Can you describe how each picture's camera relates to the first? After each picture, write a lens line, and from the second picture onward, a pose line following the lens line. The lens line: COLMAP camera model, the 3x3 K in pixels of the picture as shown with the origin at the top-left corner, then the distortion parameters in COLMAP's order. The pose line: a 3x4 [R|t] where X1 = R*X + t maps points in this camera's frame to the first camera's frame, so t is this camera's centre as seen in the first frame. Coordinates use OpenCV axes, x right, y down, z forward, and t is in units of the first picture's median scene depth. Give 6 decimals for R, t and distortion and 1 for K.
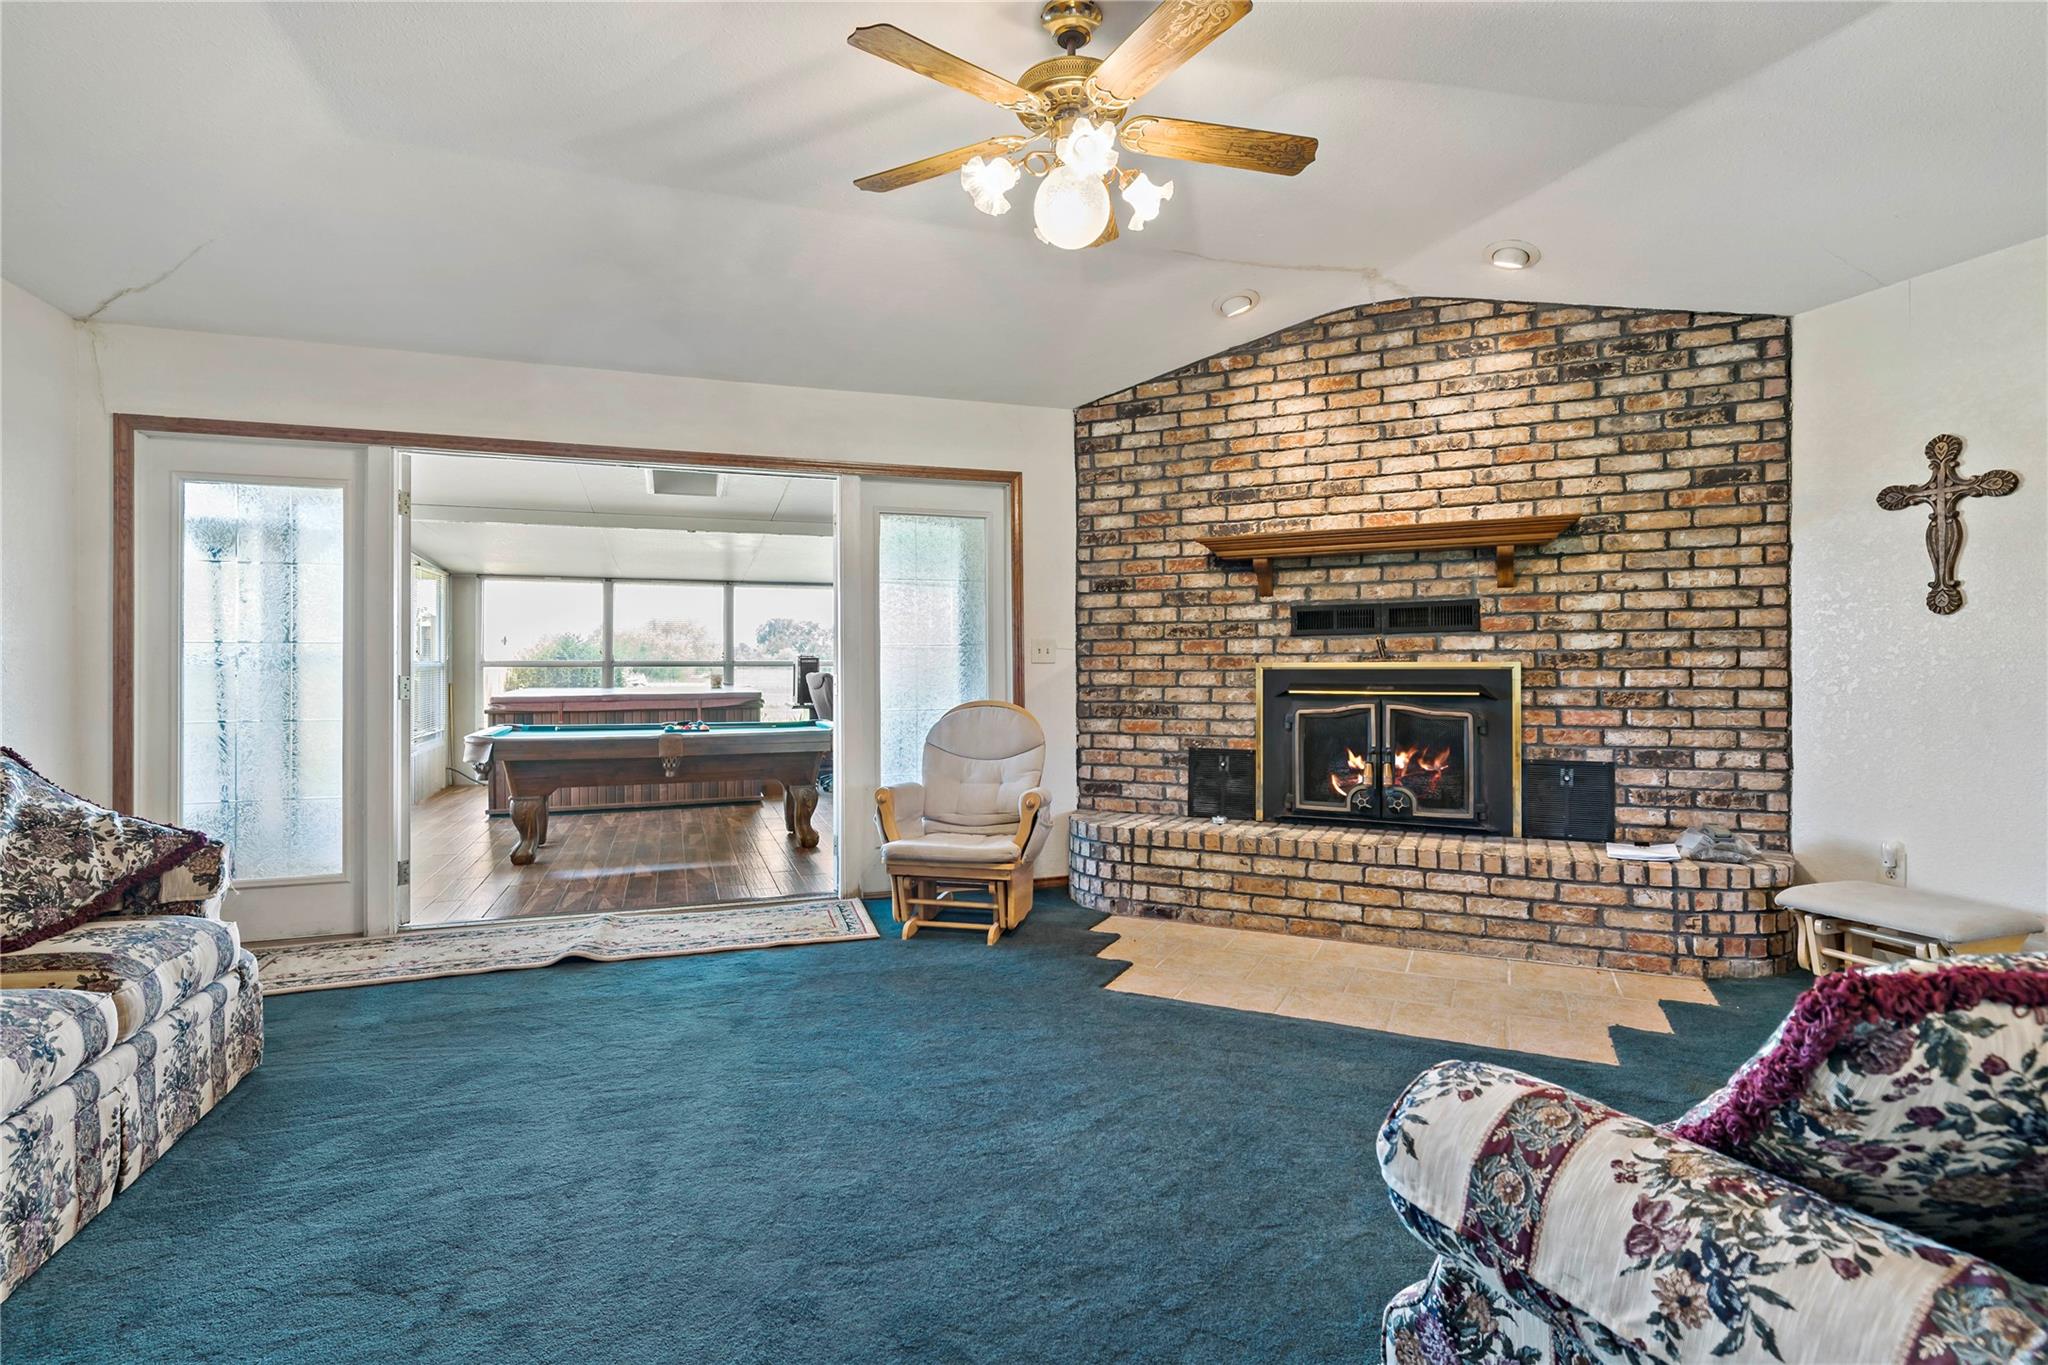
lens RADIAL K [[984.4, 0, 1025.2], [0, 984.4, 678.7], [0, 0, 1]] dist [0.001141, -0.001201]
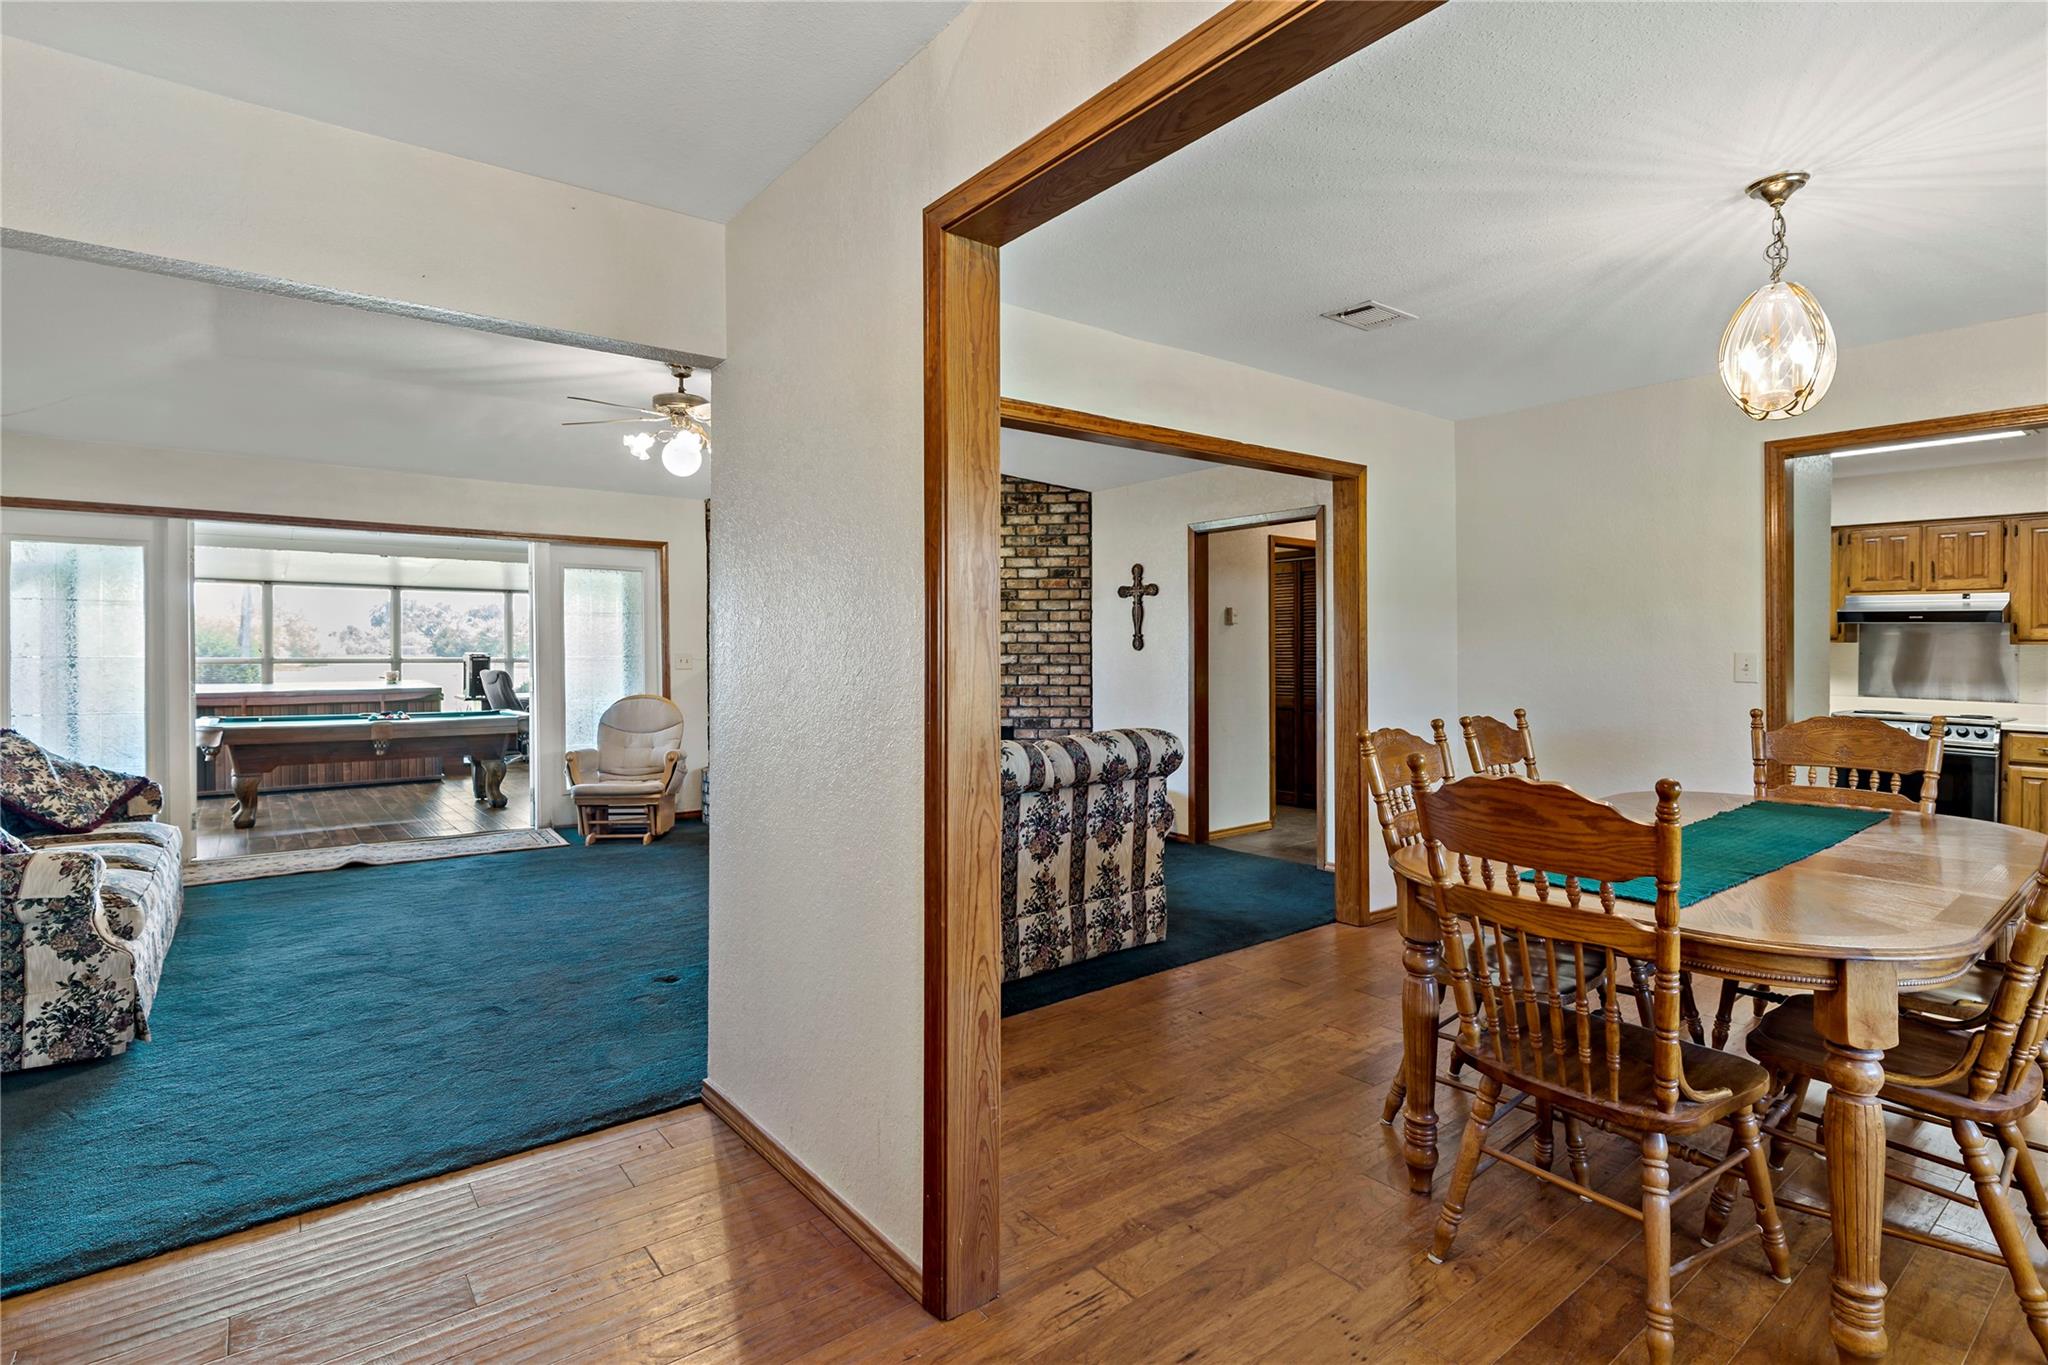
lens RADIAL K [[984.4, 0, 1040.0], [0, 984.4, 683.1], [0, 0, 1]] dist [0.001141, -0.001201]
pose [[0.944679, -0.003974, 0.327971, 0.047449], [-0.001418, 0.999868, 0.016201, -0.024205], [-0.327993, -0.015770, 0.944549, -0.734858]]
